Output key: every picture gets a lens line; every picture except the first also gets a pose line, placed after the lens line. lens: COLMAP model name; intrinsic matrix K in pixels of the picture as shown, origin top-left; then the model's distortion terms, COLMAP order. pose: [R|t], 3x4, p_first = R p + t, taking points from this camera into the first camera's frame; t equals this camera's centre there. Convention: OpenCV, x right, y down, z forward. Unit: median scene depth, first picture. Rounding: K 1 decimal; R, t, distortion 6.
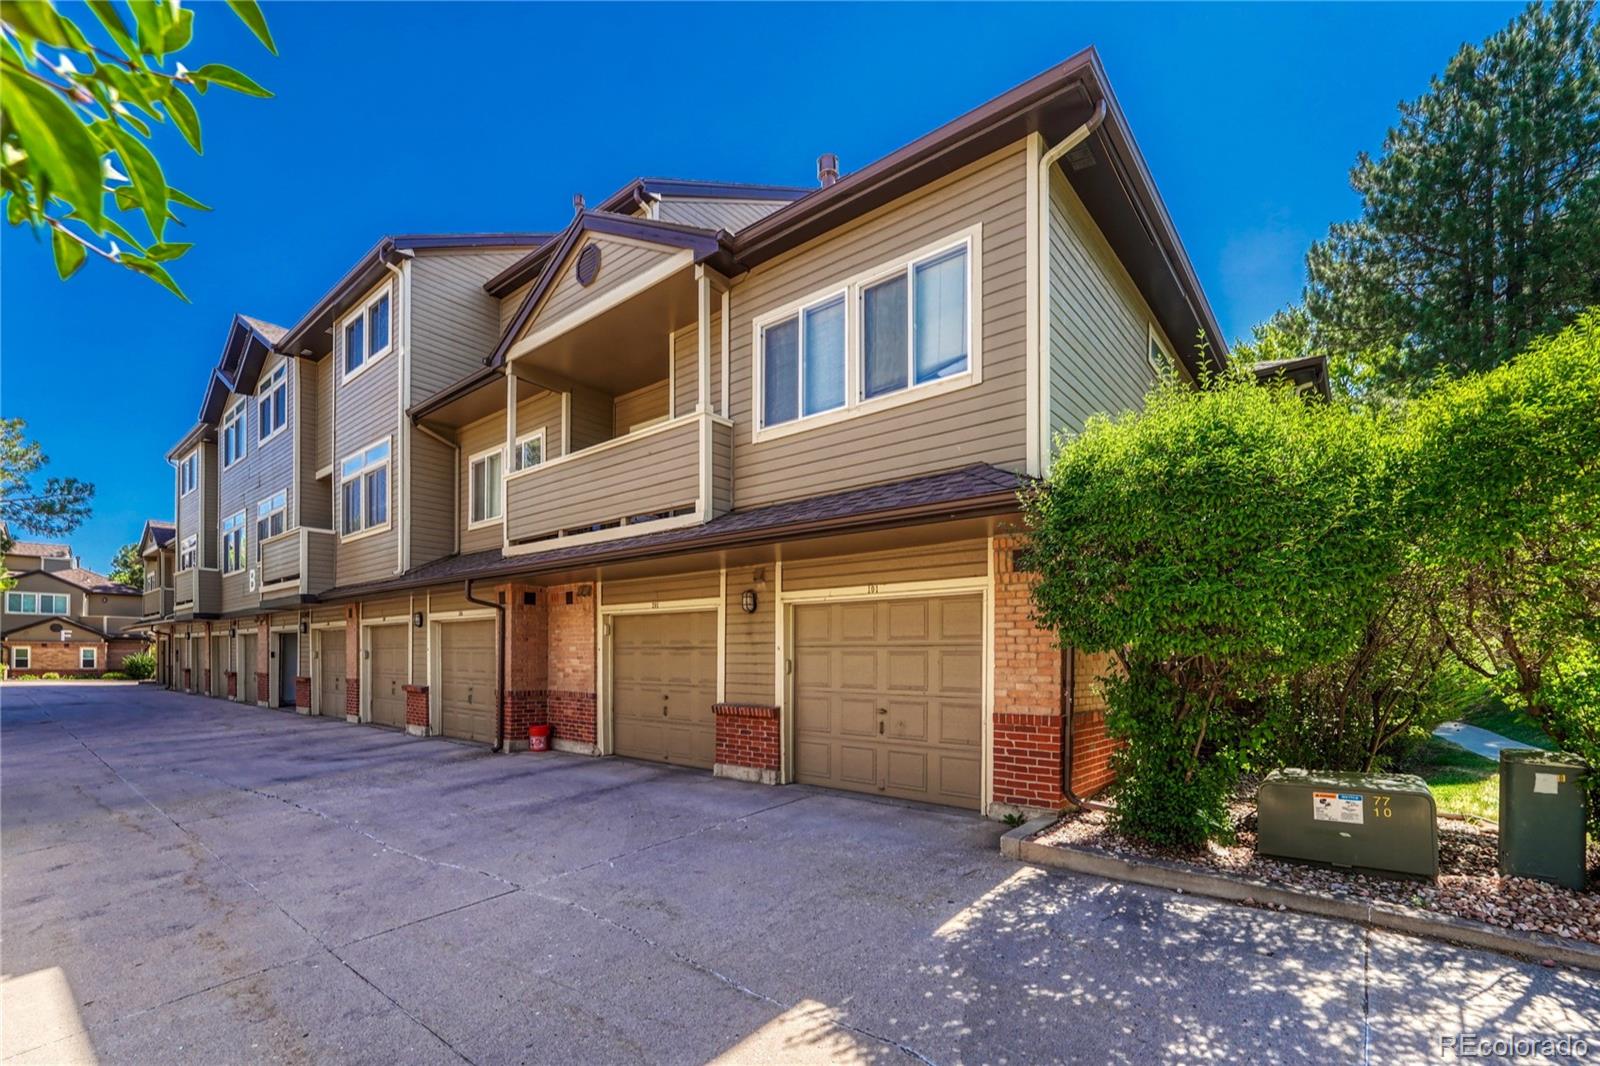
lens RADIAL K [[653.3, 0, 800.0], [0, 653.3, 533.0], [0, 0, 1]] dist [0.000087, 0.000230]
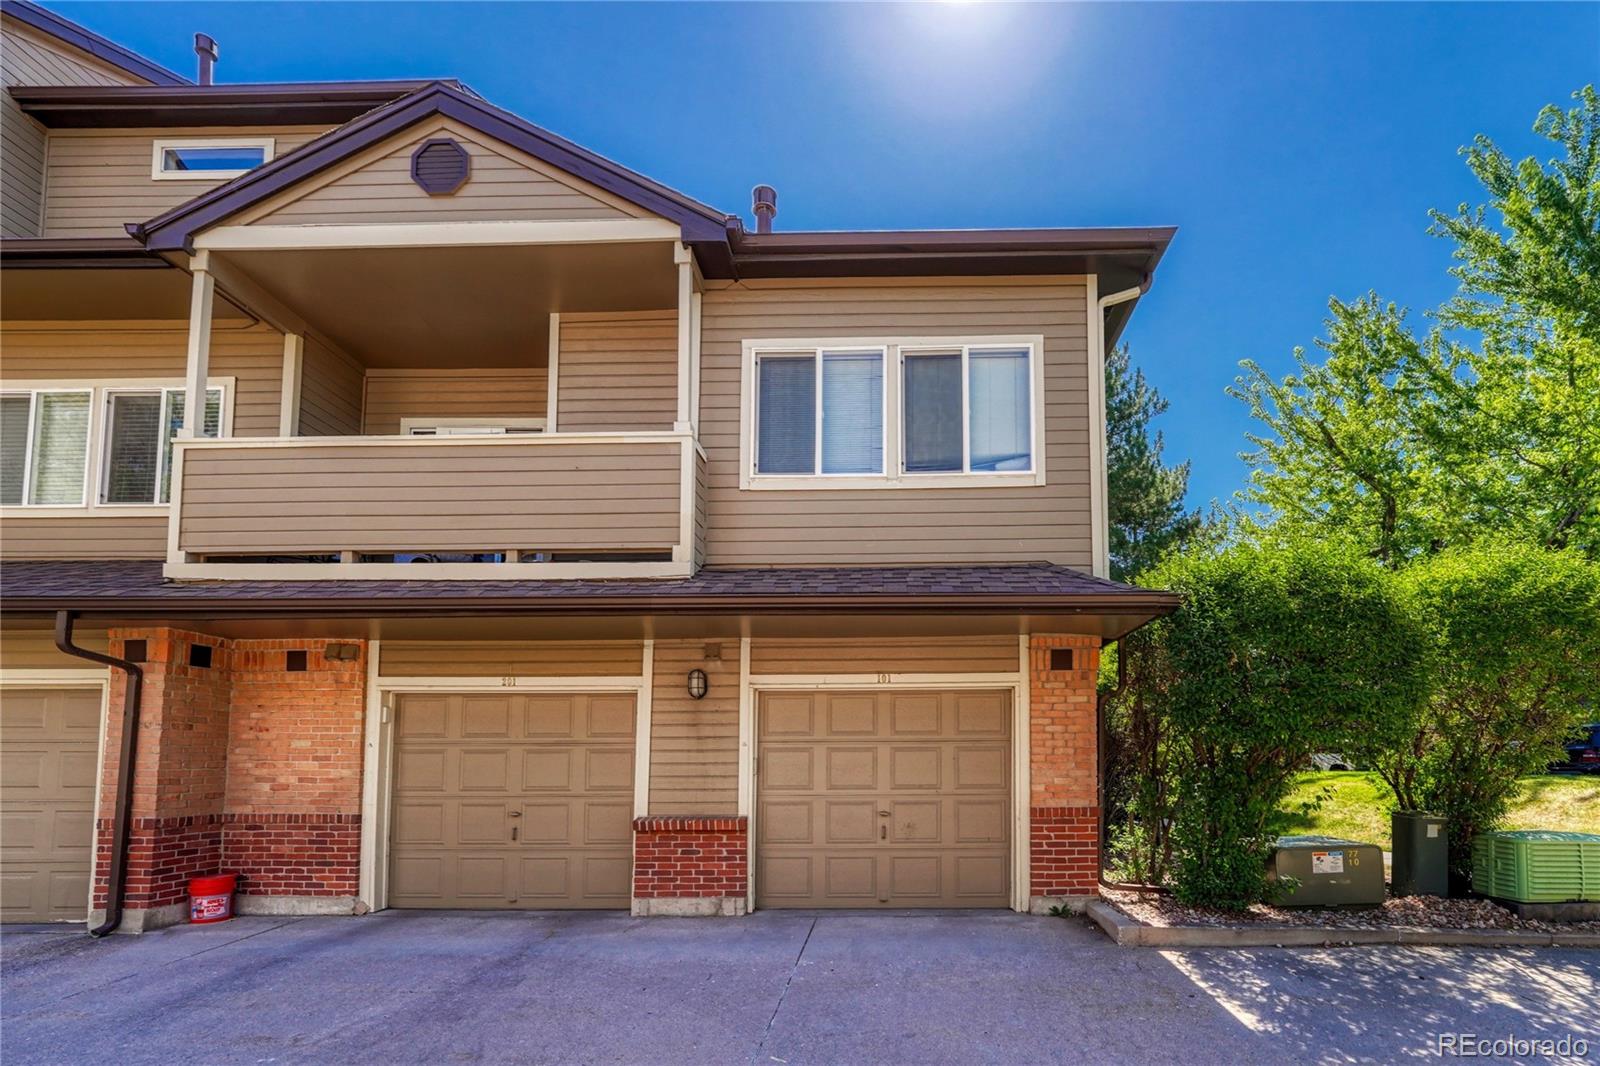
lens RADIAL K [[665.2, 0, 807.6], [0, 665.2, 613.1], [0, 0, 1]] dist [-0.003562, 0.000413]
pose [[0.796857, 0.121749, 0.591774, -0.479263], [-0.105979, 0.992466, -0.061478, 0.057717], [-0.594800, -0.013726, 0.803756, 0.290451]]
